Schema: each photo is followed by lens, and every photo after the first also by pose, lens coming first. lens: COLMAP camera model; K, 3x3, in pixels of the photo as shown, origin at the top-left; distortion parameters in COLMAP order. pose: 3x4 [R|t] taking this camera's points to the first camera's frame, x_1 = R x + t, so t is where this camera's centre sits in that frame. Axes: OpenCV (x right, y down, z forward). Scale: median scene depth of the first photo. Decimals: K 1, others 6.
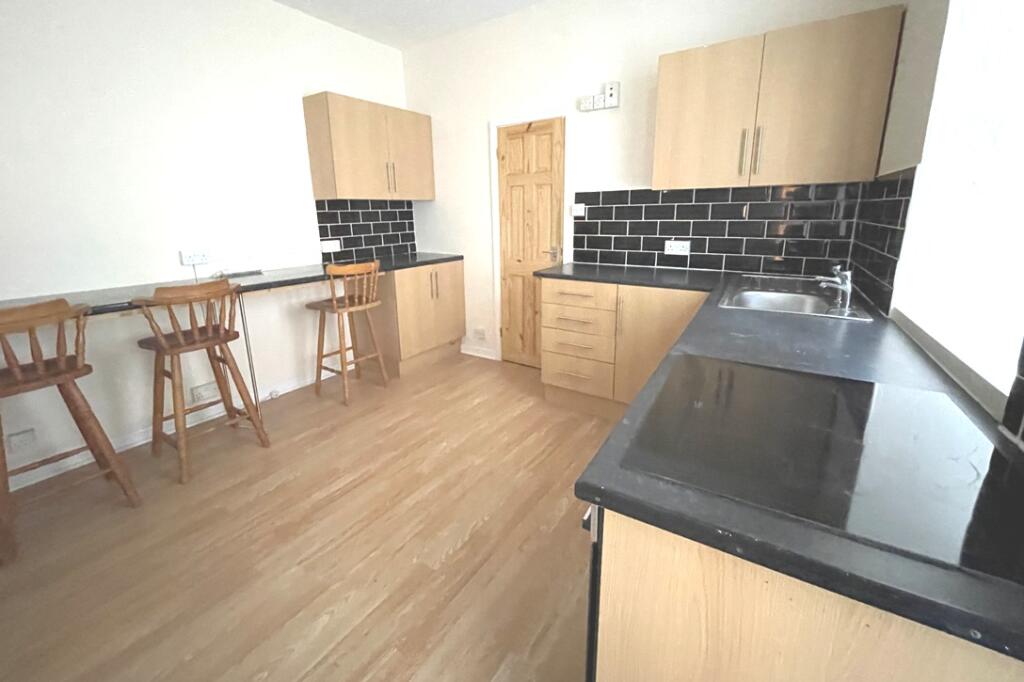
lens RADIAL K [[404.2, 0, 512.0], [0, 404.2, 341.0], [0, 0, 1]] dist [0.001064, 0.000042]
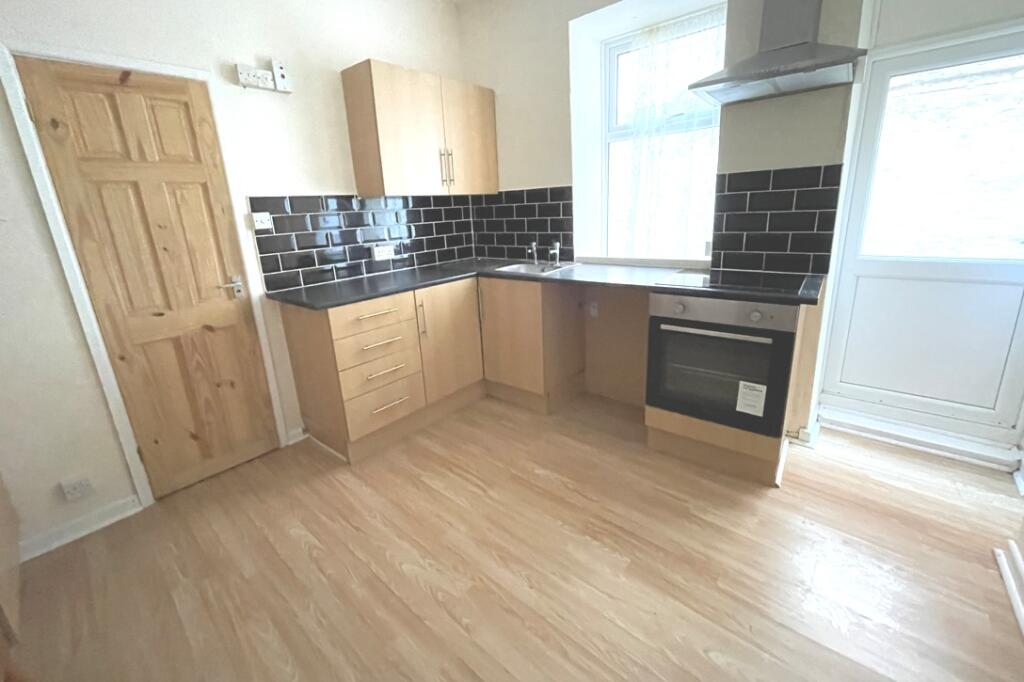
lens RADIAL K [[394.3, 0, 513.9], [0, 394.3, 348.1], [0, 0, 1]] dist [-0.001271, -0.000168]
pose [[0.118247, -0.327555, 0.937403, -0.559704], [0.343302, 0.899299, 0.270935, -0.163348], [-0.931752, 0.289775, 0.218790, 0.513670]]
